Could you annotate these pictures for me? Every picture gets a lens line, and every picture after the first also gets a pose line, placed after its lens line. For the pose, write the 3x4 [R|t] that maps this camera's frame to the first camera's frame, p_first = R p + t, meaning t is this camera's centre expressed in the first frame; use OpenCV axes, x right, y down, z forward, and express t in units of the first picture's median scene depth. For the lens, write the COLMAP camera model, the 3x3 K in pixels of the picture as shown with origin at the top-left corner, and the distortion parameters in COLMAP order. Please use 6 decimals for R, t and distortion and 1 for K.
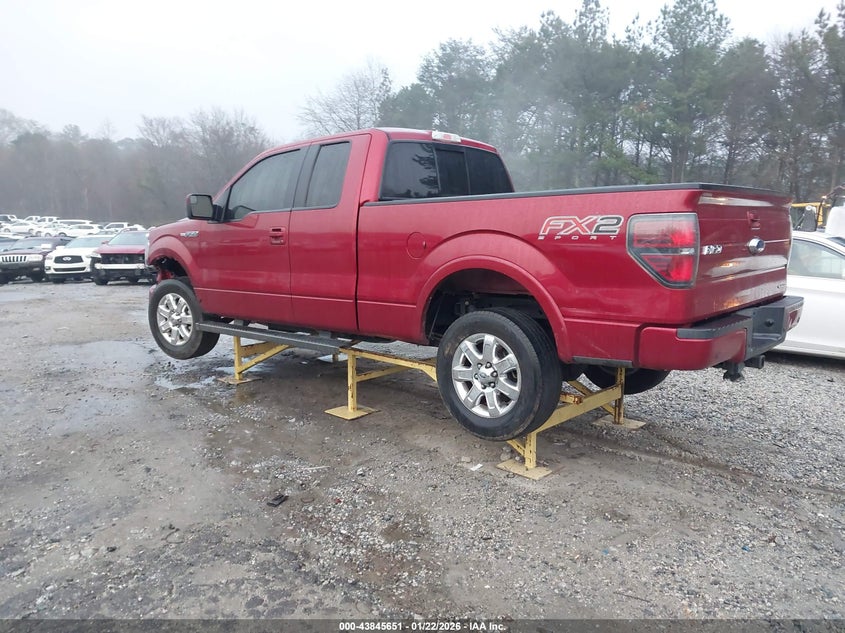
lens RADIAL K [[684.0, 0, 422.5], [0, 684.0, 316.5], [0, 0, 1]] dist [0.087228, -0.127431]
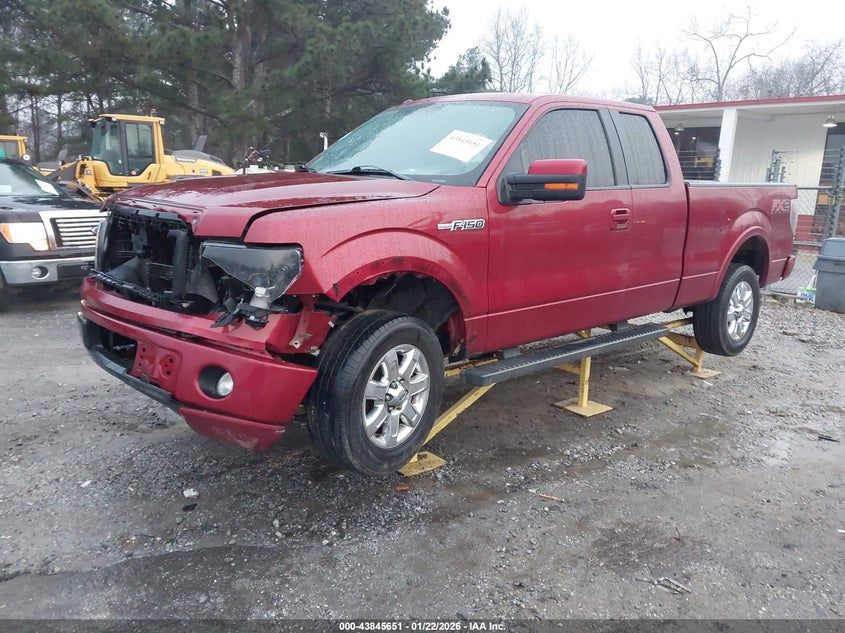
lens RADIAL K [[684.0, 0, 422.5], [0, 684.0, 316.5], [0, 0, 1]] dist [0.087228, -0.127431]
pose [[-0.022650, -0.126870, 0.991661, -0.996633], [0.161173, 0.978477, 0.128865, -0.138795], [-0.986666, 0.162748, -0.001715, 1.175804]]
